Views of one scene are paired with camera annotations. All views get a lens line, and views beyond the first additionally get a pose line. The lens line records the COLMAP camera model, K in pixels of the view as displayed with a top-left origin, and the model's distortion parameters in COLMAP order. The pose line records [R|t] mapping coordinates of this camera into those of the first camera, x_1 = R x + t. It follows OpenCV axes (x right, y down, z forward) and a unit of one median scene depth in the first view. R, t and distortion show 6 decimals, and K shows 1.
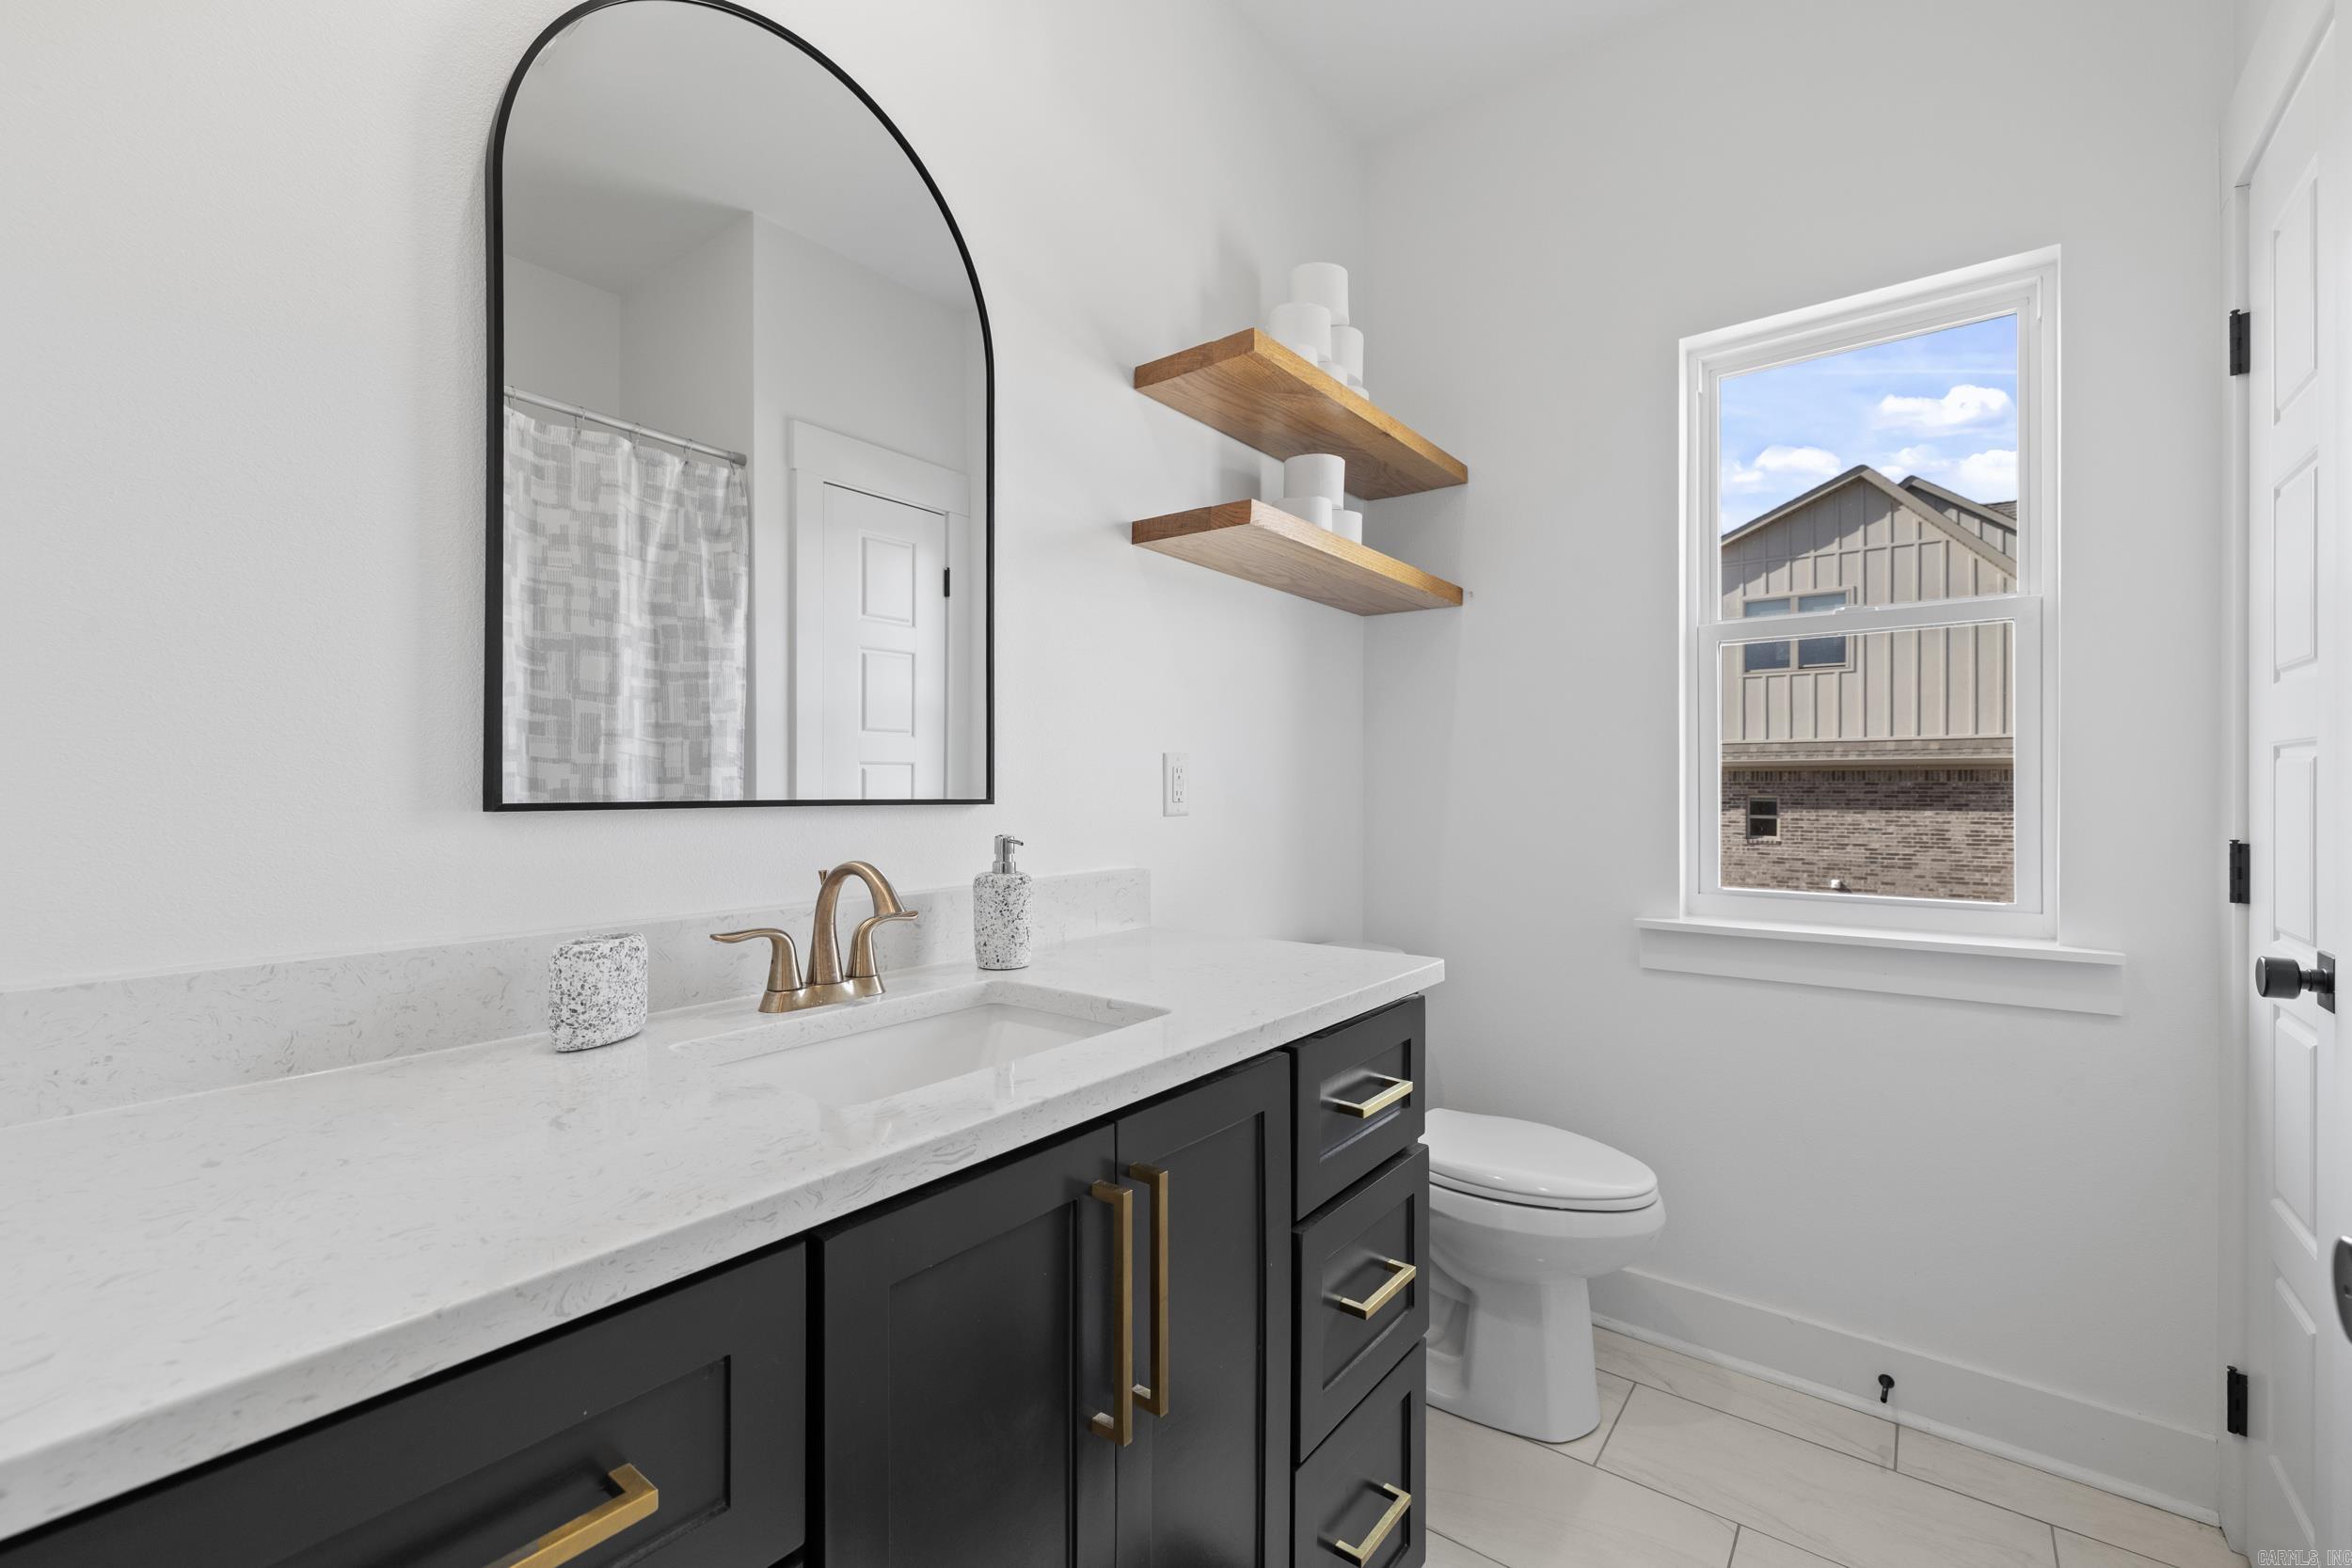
lens RADIAL K [[1003.0, 0, 1169.5], [0, 1003.0, 787.0], [0, 0, 1]] dist [0.001365, -0.000971]
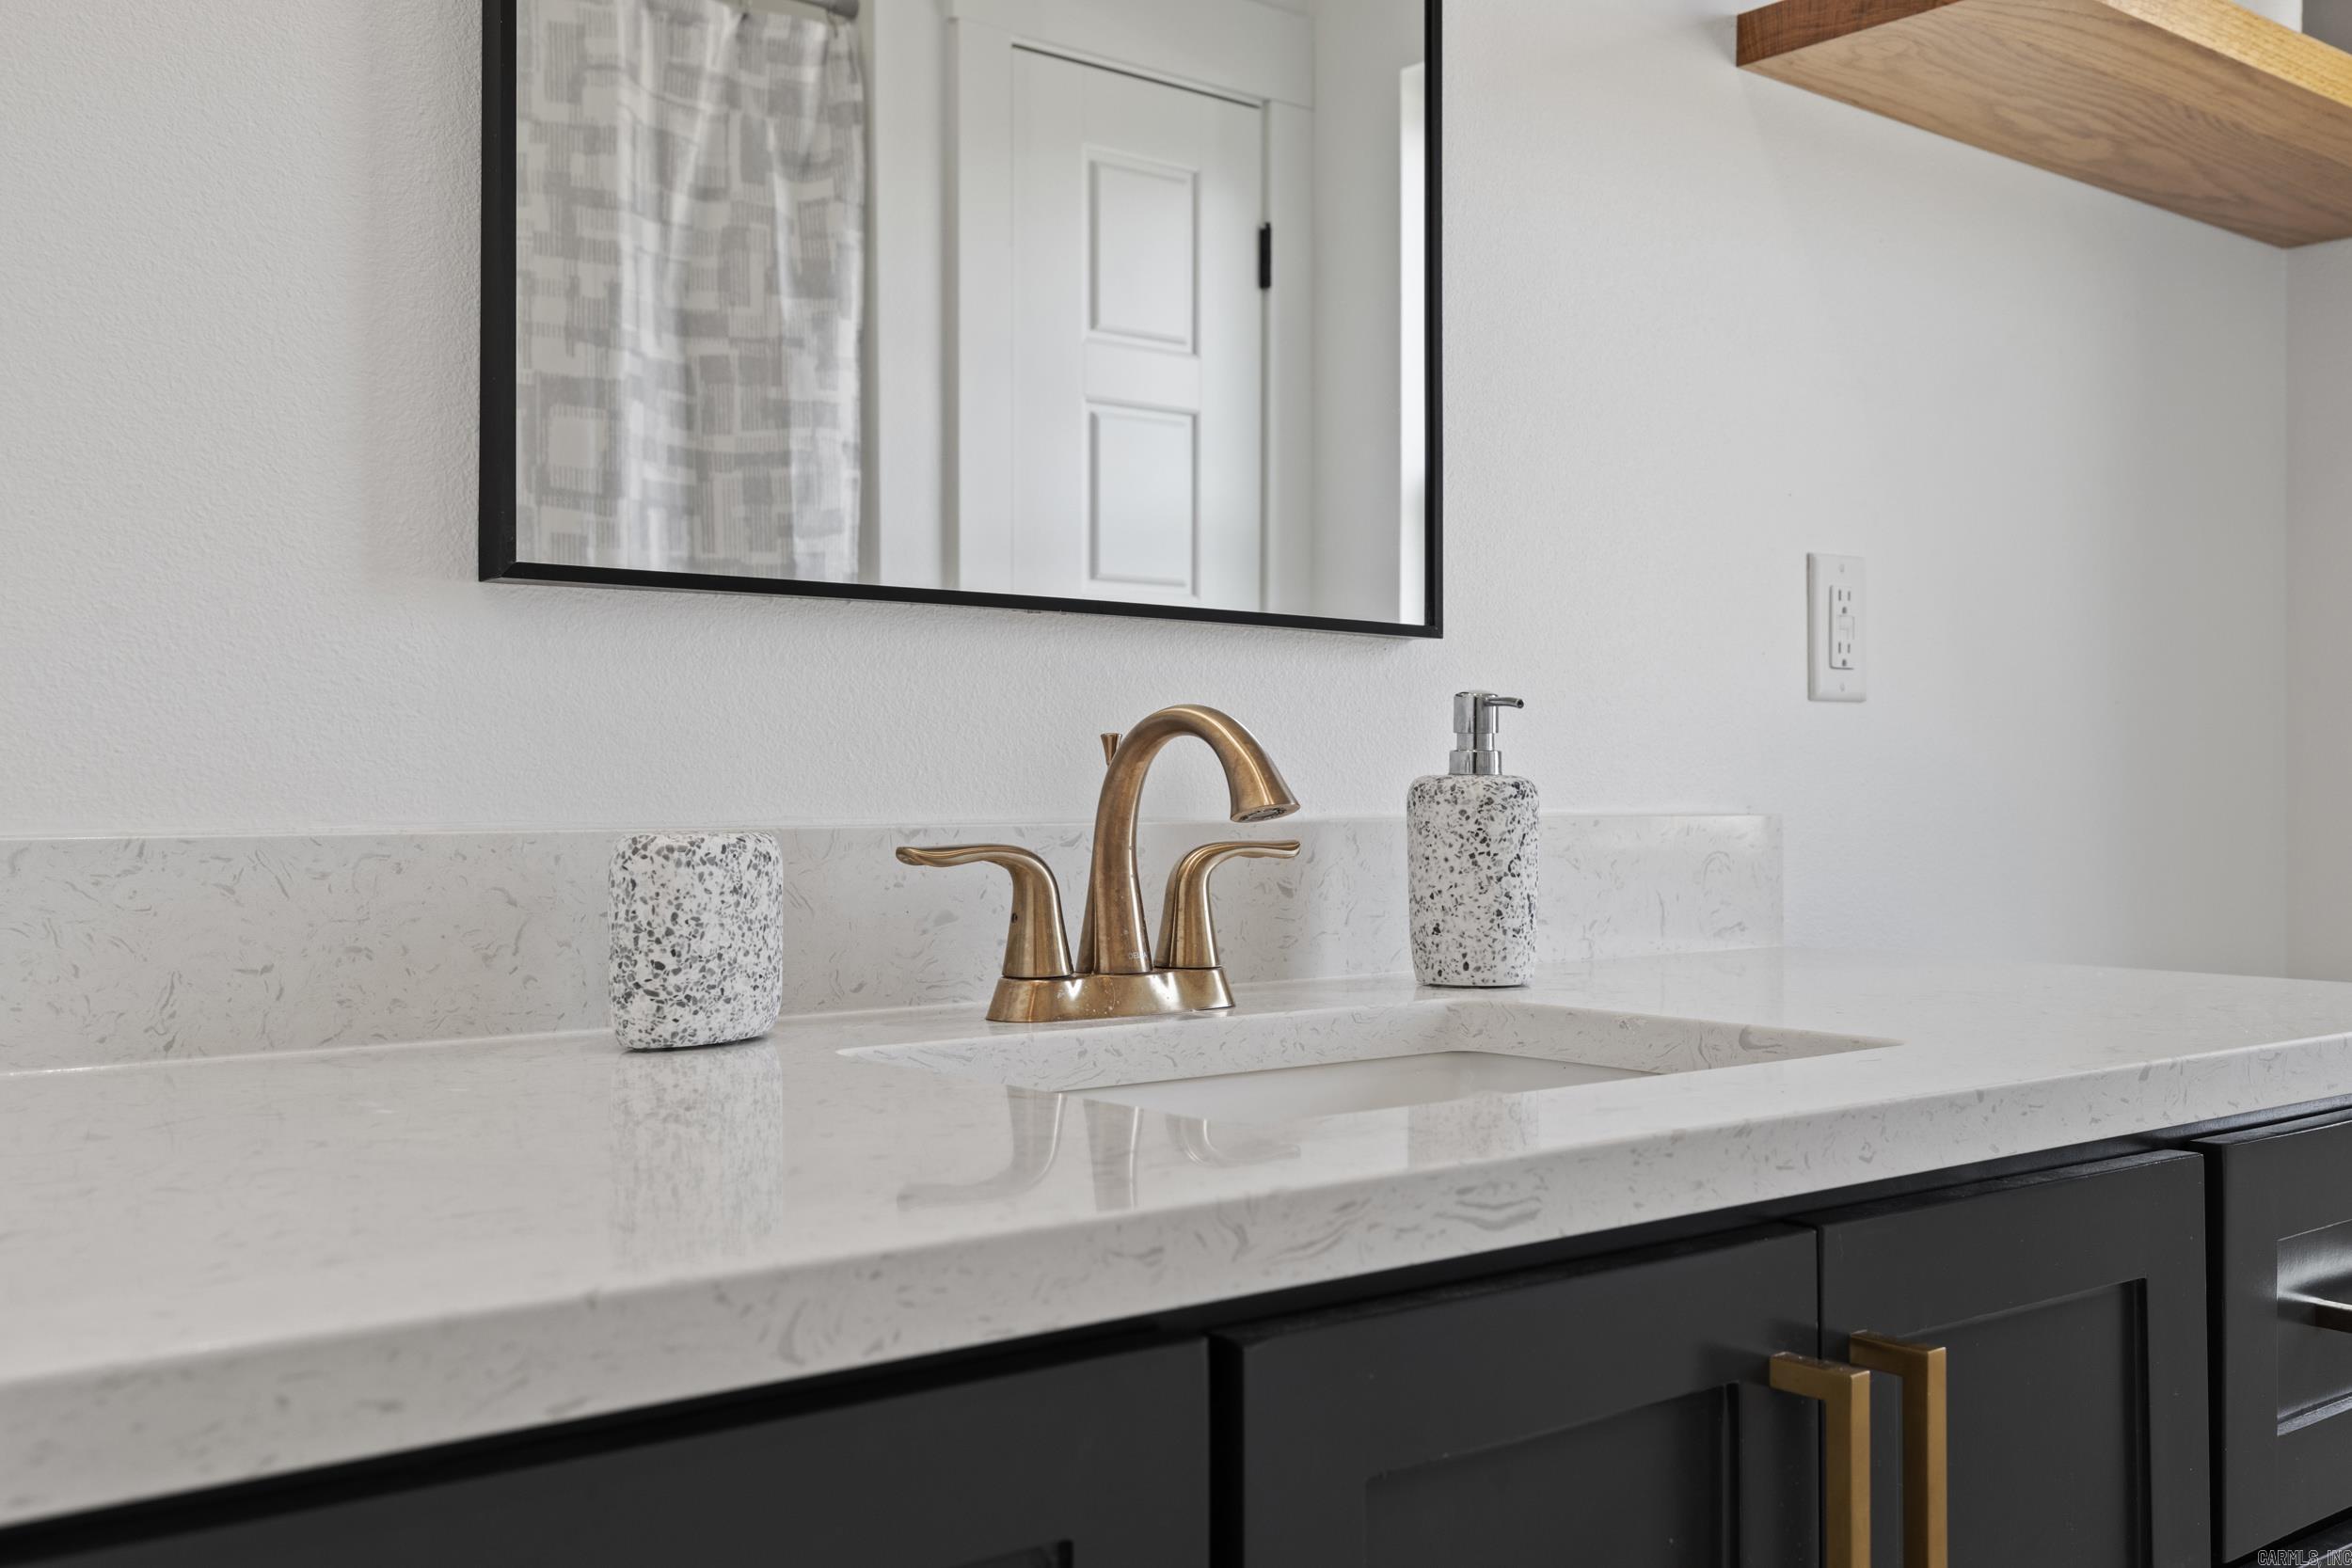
lens RADIAL K [[2260.6, 0, 1177.4], [0, 2260.6, 781.5], [0, 0, 1]] dist [0.022682, 0.000000]
pose [[0.972644, -0.001318, -0.232297, -0.068746], [0.001196, 0.999999, -0.000668, 0.102104], [0.232298, 0.000372, 0.972645, -0.012615]]
